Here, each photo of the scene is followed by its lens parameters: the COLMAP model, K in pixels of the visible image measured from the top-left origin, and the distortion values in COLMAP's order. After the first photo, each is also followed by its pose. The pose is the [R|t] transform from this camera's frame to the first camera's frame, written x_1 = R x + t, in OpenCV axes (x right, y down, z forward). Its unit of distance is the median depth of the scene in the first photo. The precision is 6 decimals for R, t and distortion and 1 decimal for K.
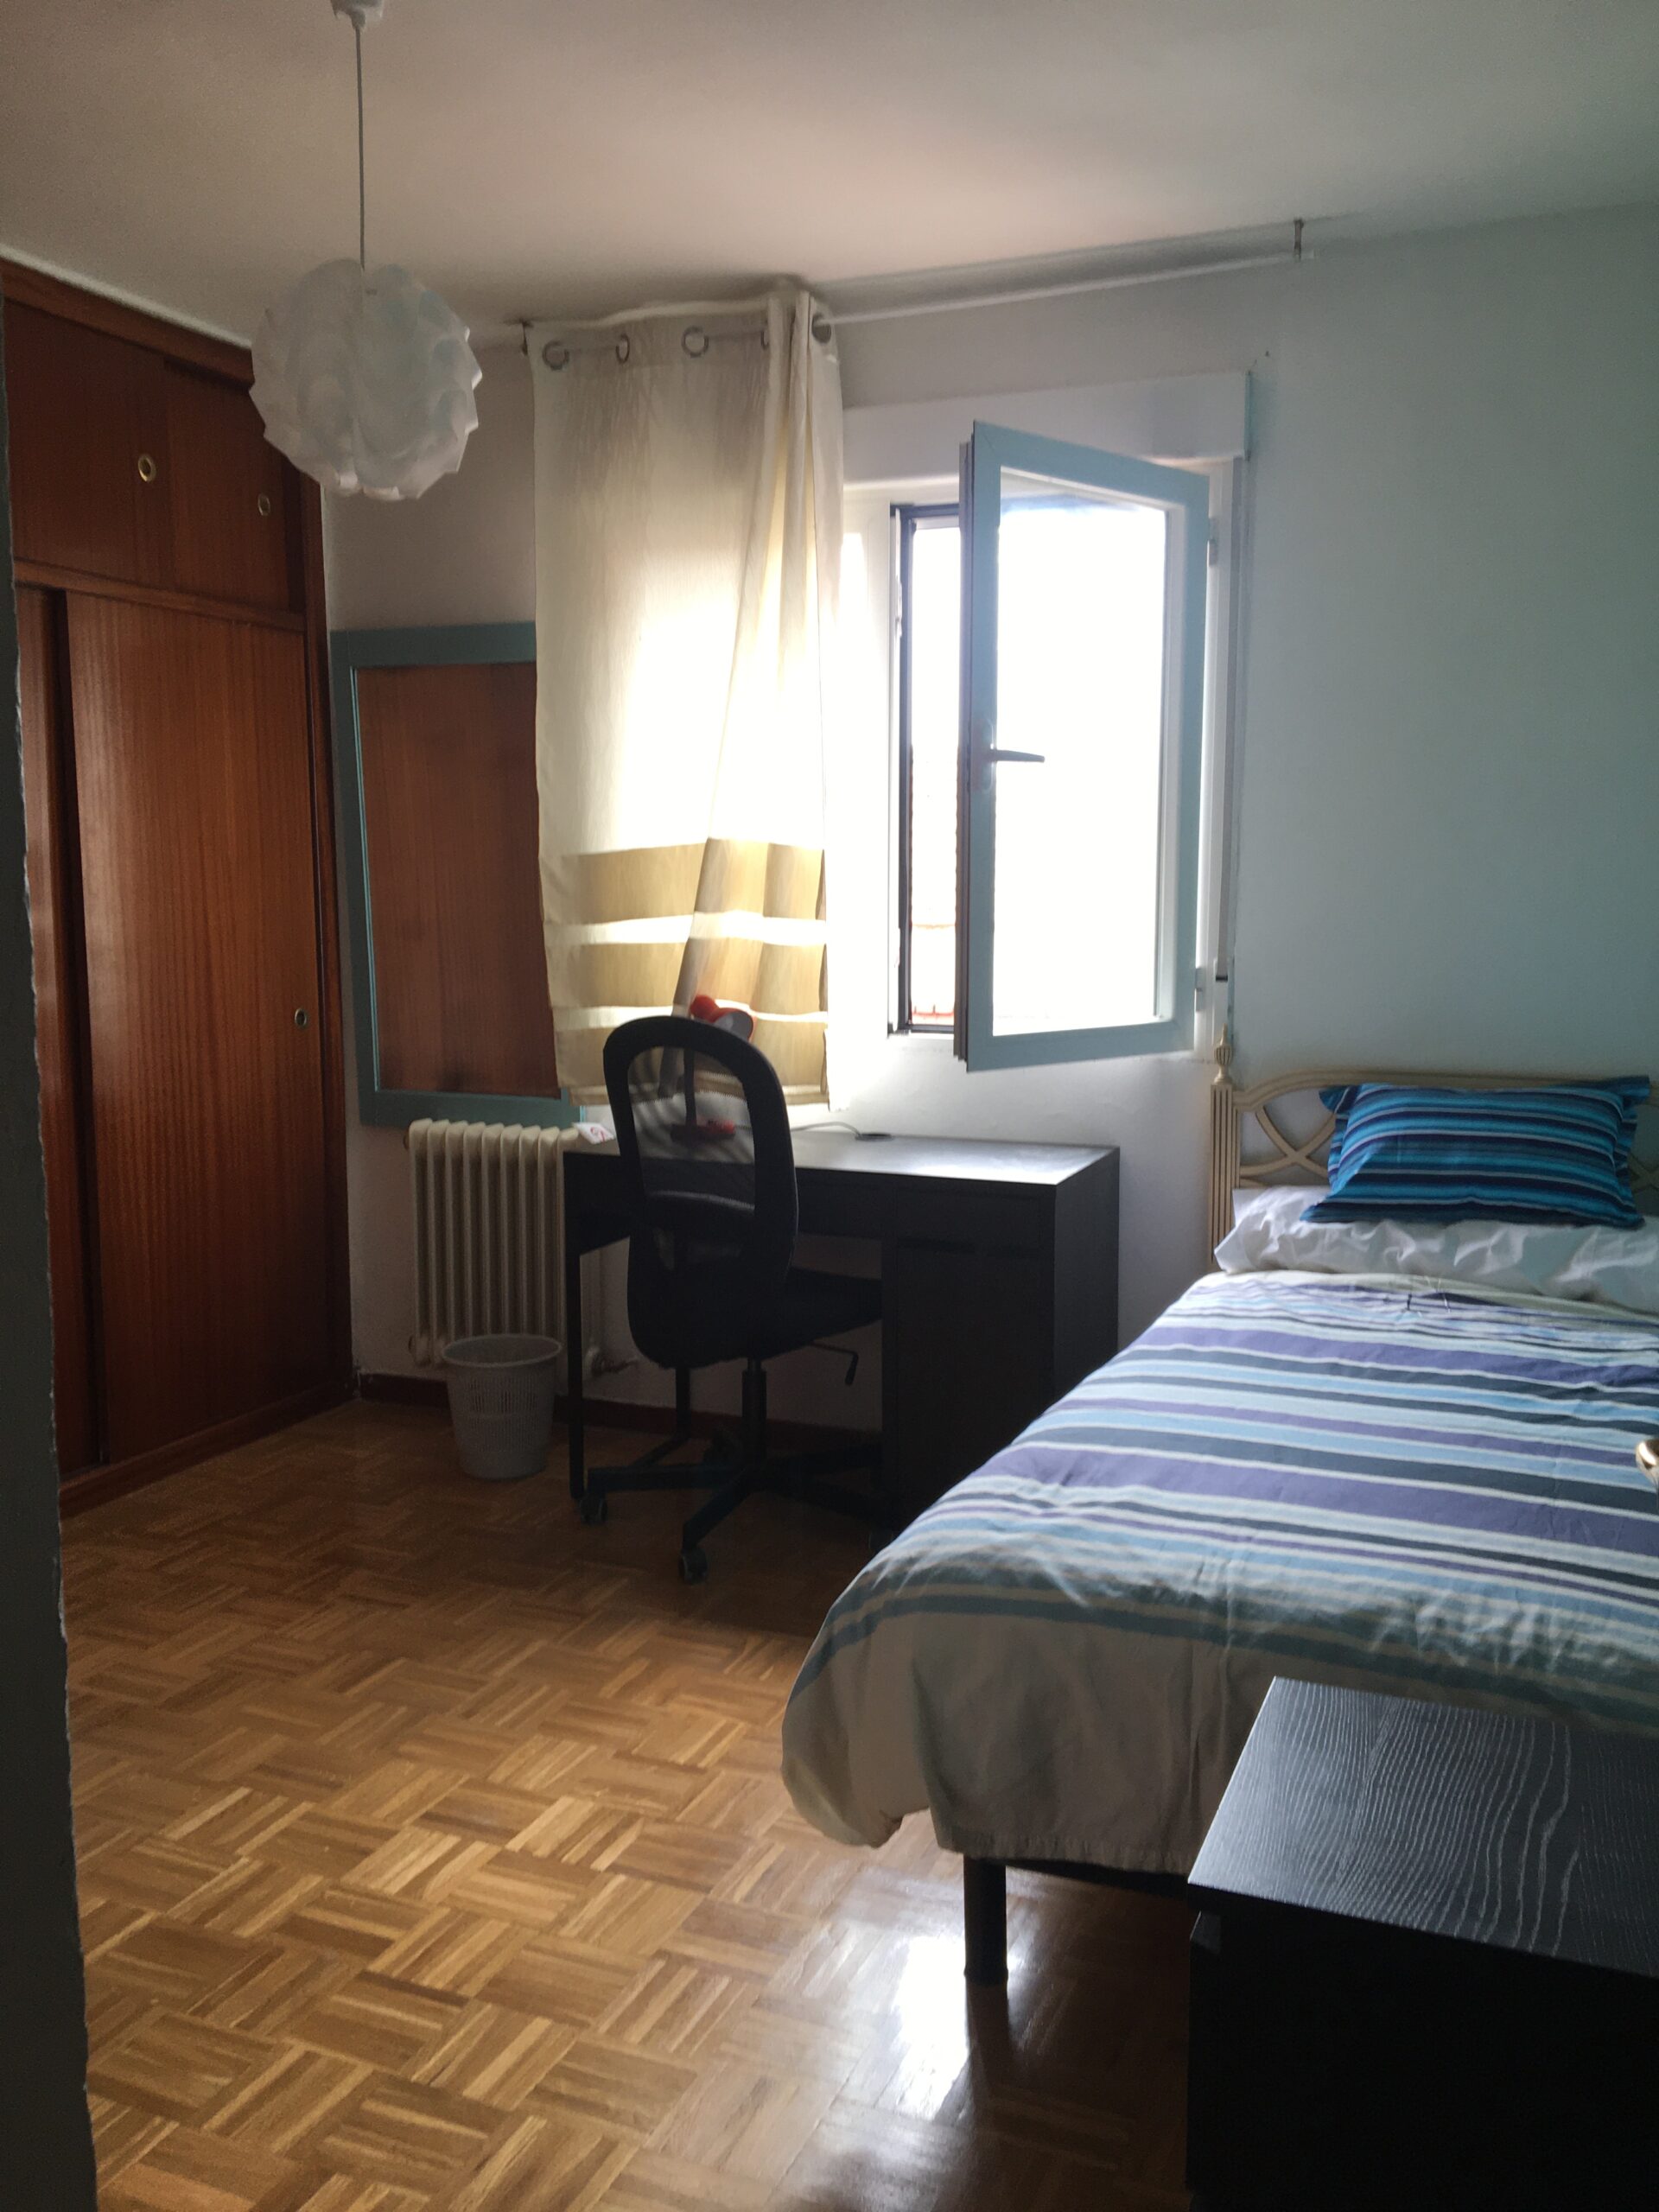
lens RADIAL K [[1864.6, 0, 829.5], [0, 1864.6, 1106.0], [0, 0, 1]] dist [0.024185, -0.005274]
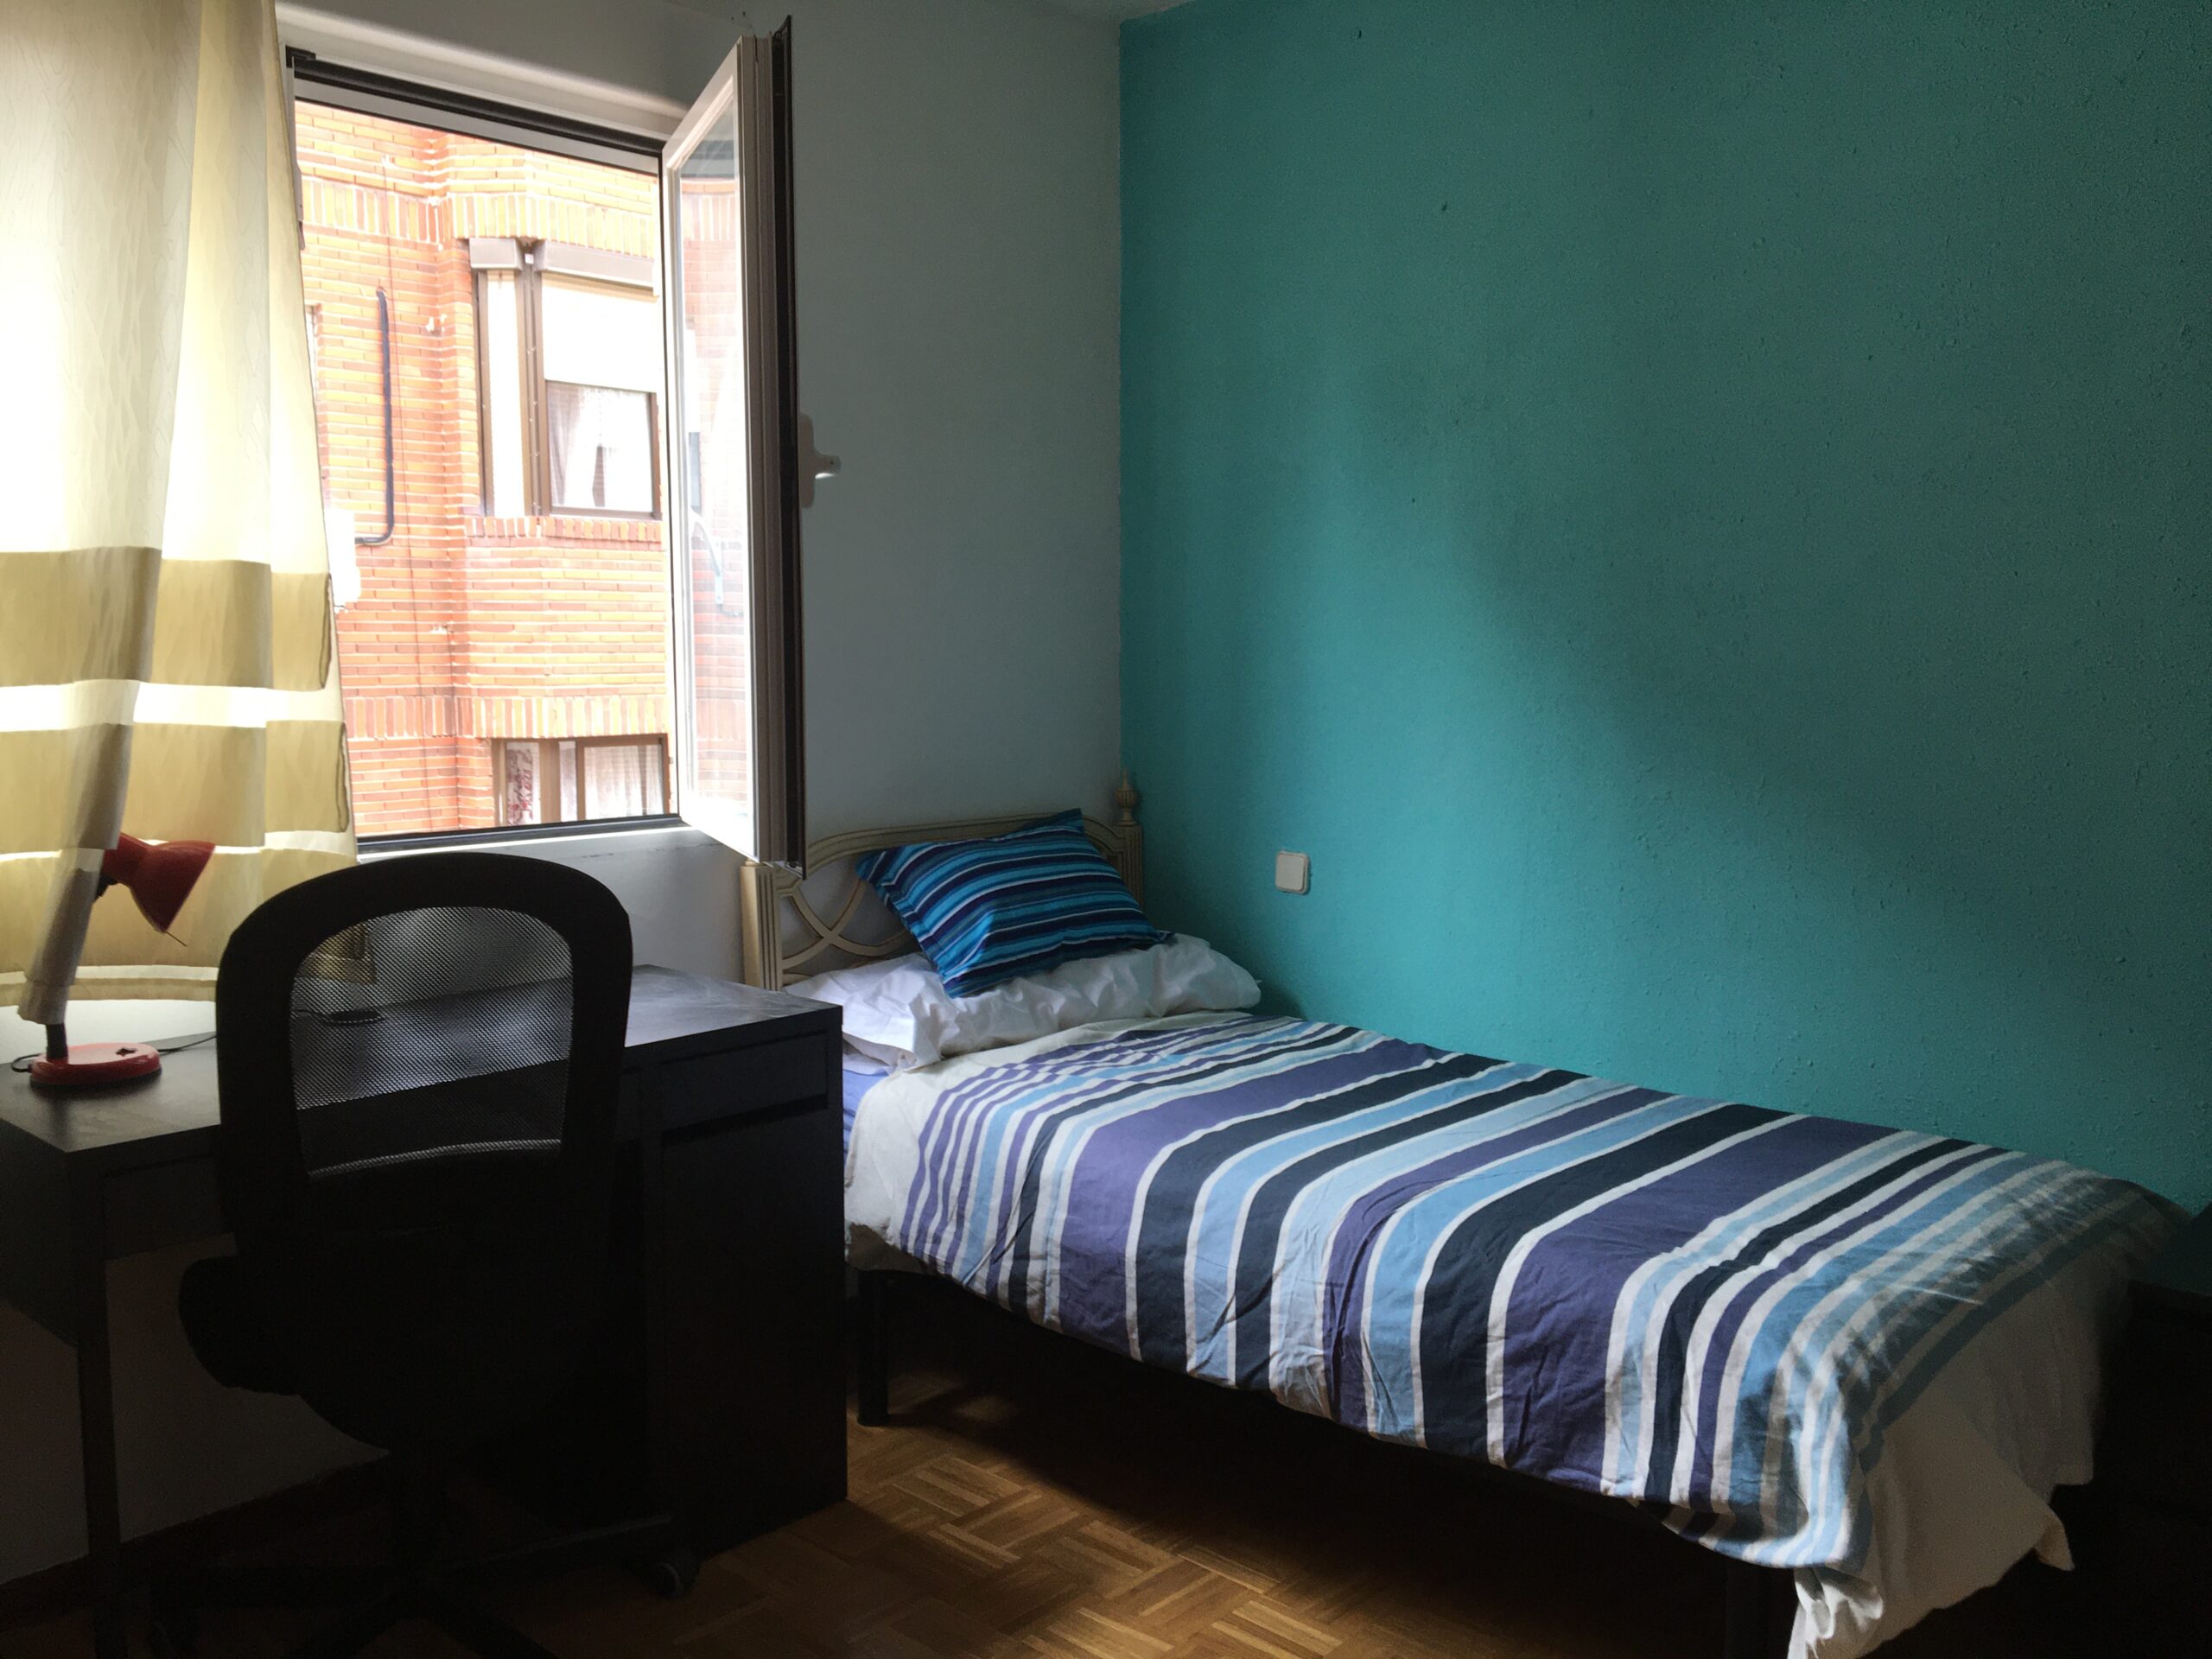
lens RADIAL K [[1864.6, 0, 1106.0], [0, 1864.6, 829.5], [0, 0, 1]] dist [0.024185, -0.005274]
pose [[0.334485, -0.100749, 0.937000, -0.616818], [0.109730, 0.991670, 0.067456, -0.079867], [-0.935991, 0.080254, 0.342754, 0.654831]]
